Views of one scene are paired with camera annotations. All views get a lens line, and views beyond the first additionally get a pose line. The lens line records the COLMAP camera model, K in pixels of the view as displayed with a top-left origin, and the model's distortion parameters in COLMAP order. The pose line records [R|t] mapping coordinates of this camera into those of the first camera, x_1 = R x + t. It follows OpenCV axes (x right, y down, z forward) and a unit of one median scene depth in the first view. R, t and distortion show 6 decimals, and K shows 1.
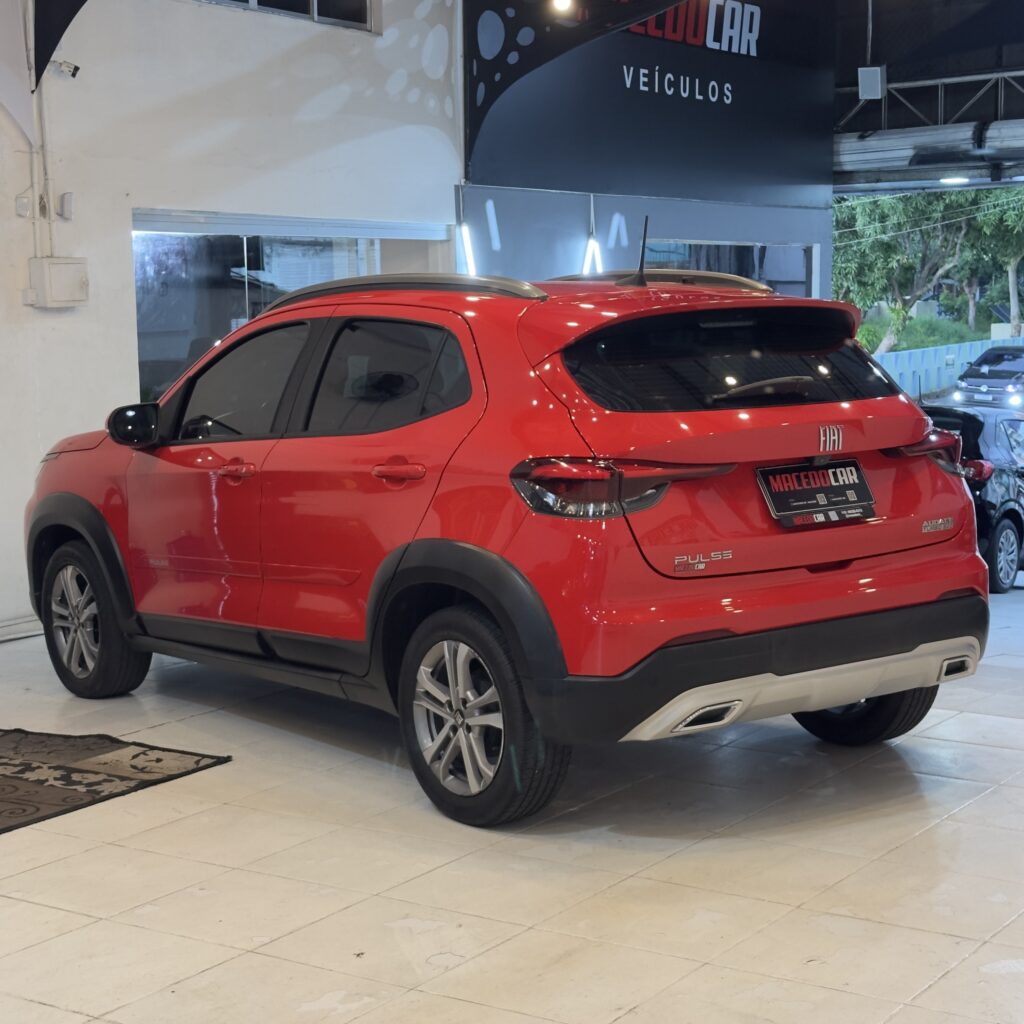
lens RADIAL K [[1887.3, 0, 512.0], [0, 1887.3, 512.0], [0, 0, 1]] dist [0.170830, -0.096762]
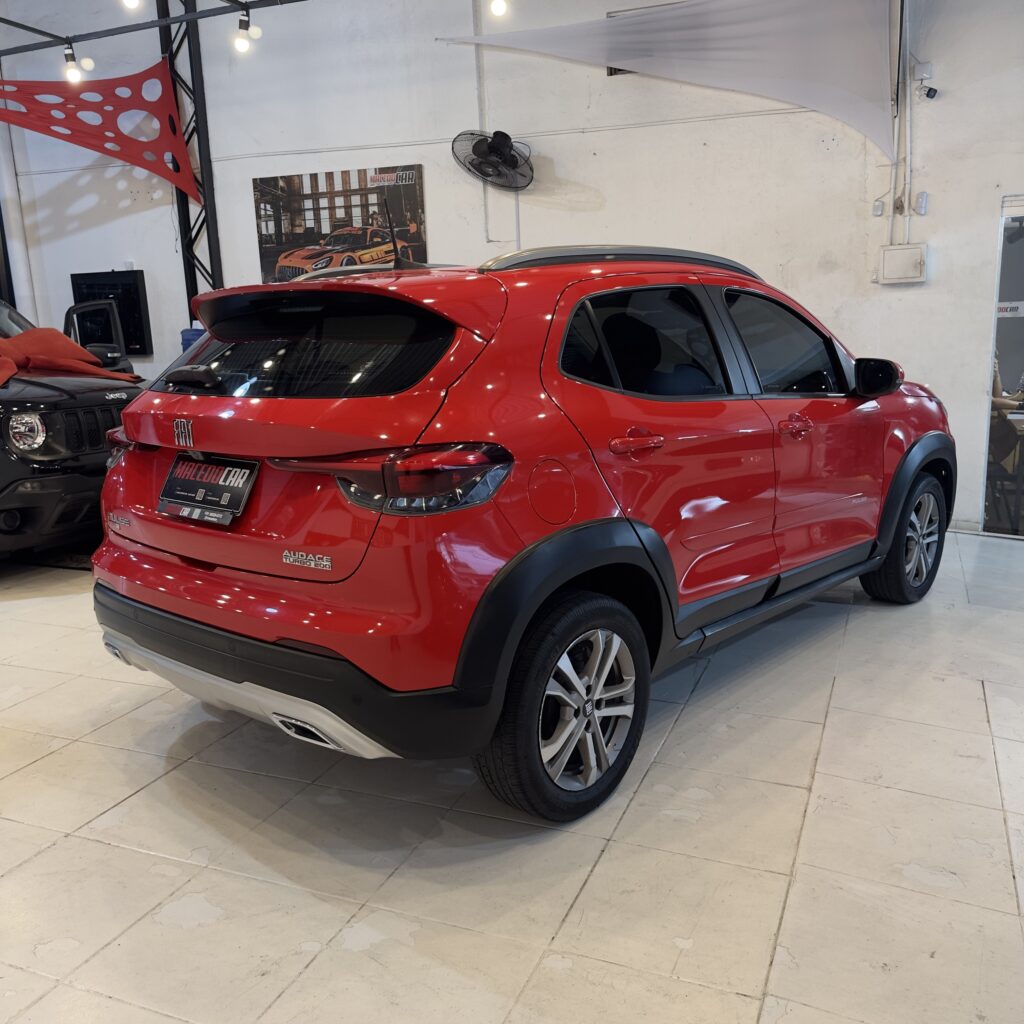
lens RADIAL K [[954.4, 0, 512.0], [0, 954.4, 512.0], [0, 0, 1]] dist [0.105278, -0.168521]
pose [[0.206875, 0.209109, -0.955760, 0.651998], [-0.082900, 0.977126, 0.195839, -0.105067], [0.974849, 0.038719, 0.219478, 1.020054]]
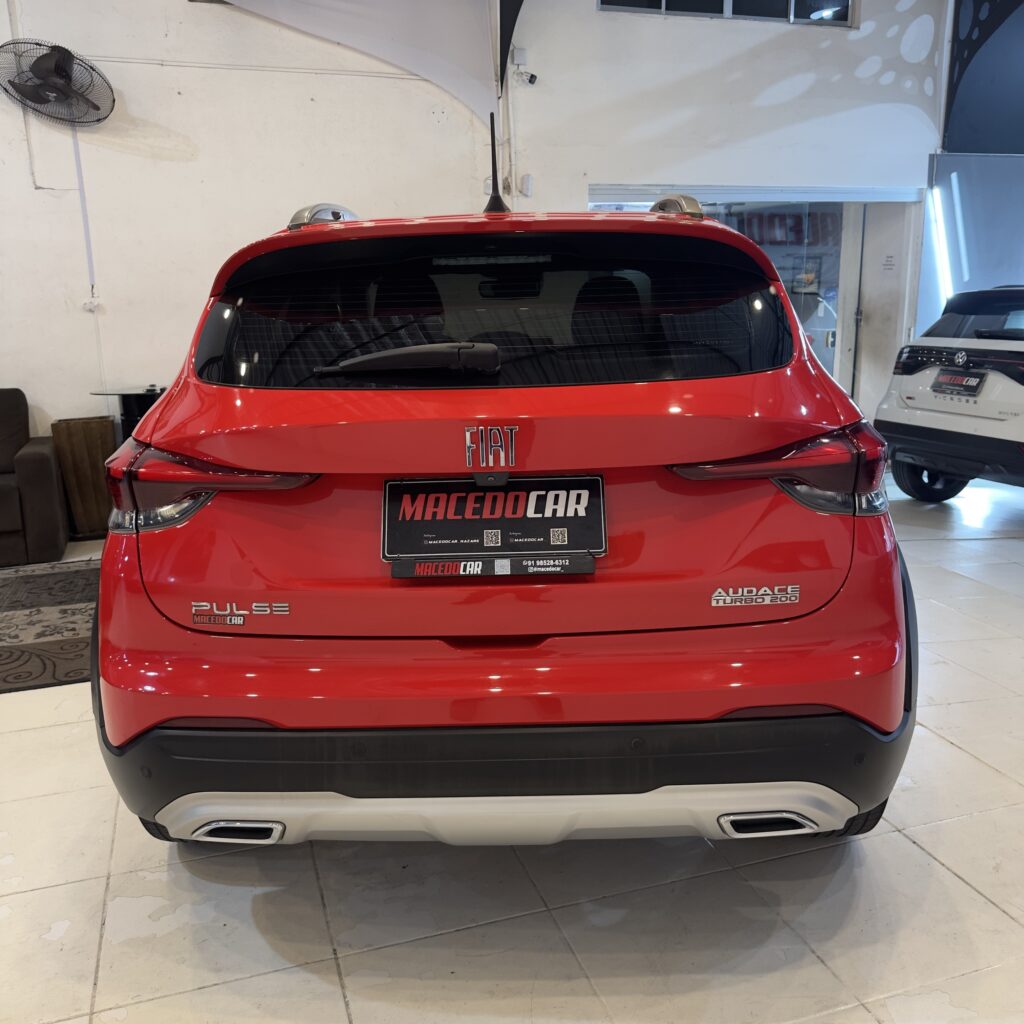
lens RADIAL K [[968.4, 0, 512.0], [0, 968.4, 512.0], [0, 0, 1]] dist [0.080095, -0.134781]
pose [[0.792289, 0.144456, -0.592800, 0.352123], [-0.062468, 0.985668, 0.156702, -0.065488], [0.606940, -0.087123, 0.789958, 0.726353]]
